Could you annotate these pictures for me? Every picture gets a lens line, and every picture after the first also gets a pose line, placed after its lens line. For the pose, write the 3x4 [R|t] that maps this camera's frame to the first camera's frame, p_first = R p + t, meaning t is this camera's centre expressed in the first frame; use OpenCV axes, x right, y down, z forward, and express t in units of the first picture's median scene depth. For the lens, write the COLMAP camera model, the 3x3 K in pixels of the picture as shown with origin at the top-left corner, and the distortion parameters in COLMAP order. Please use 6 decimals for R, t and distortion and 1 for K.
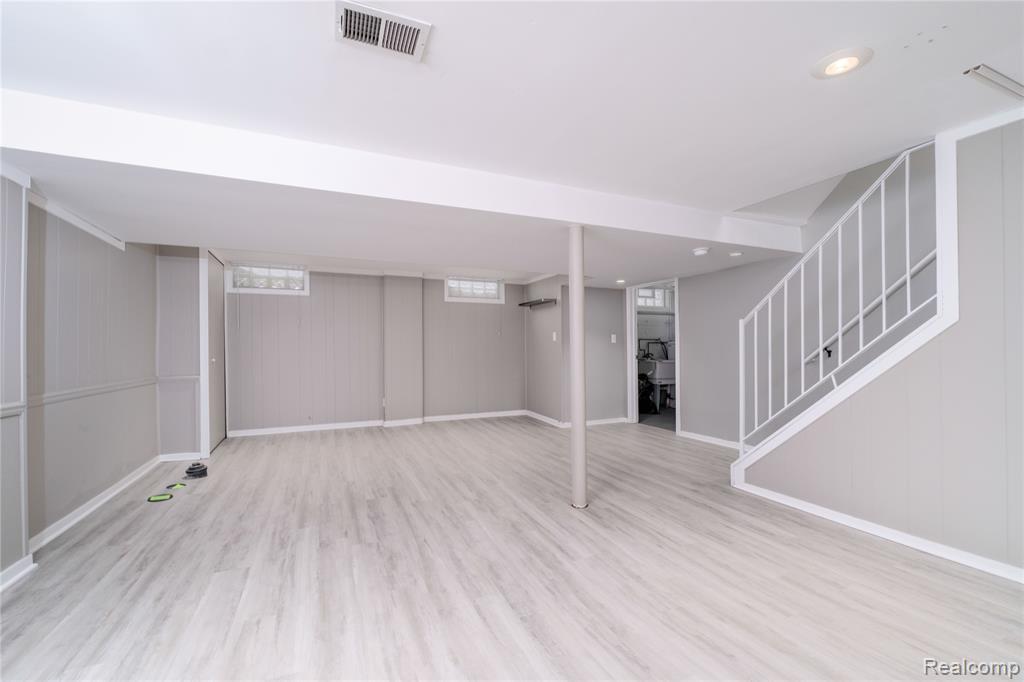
lens RADIAL K [[432.5, 0, 512.8], [0, 432.5, 345.2], [0, 0, 1]] dist [-0.003792, 0.000677]
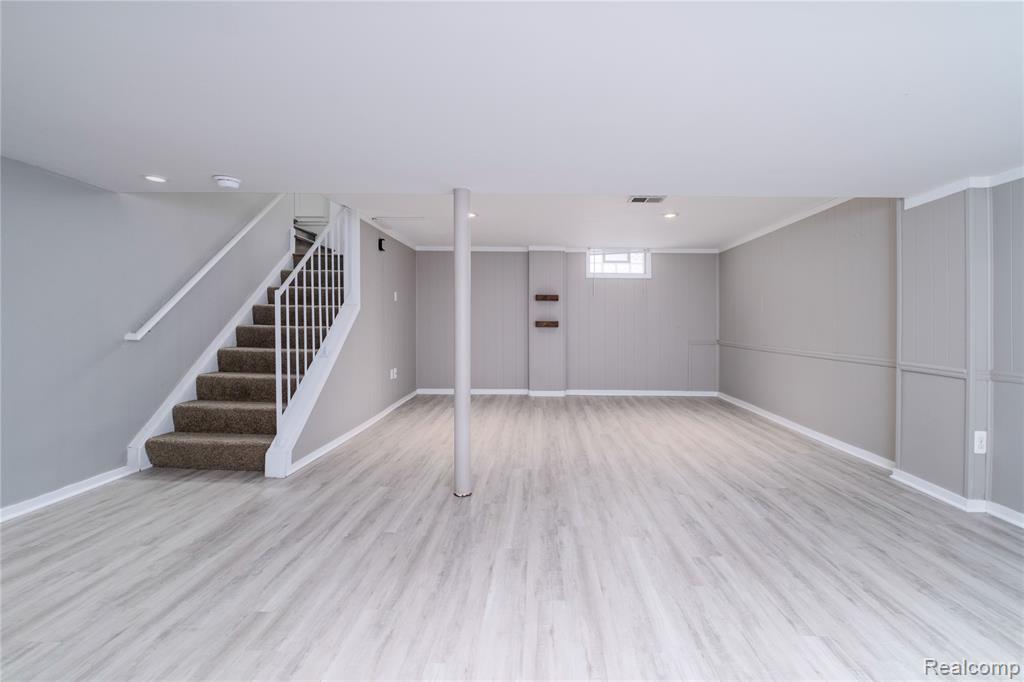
lens RADIAL K [[432.5, 0, 516.5], [0, 432.5, 333.2], [0, 0, 1]] dist [-0.003792, 0.000677]
pose [[-0.892337, -0.012306, 0.451201, -0.420648], [-0.007937, 0.999902, 0.011575, 0.016282], [-0.451299, 0.006748, -0.892347, 2.062315]]
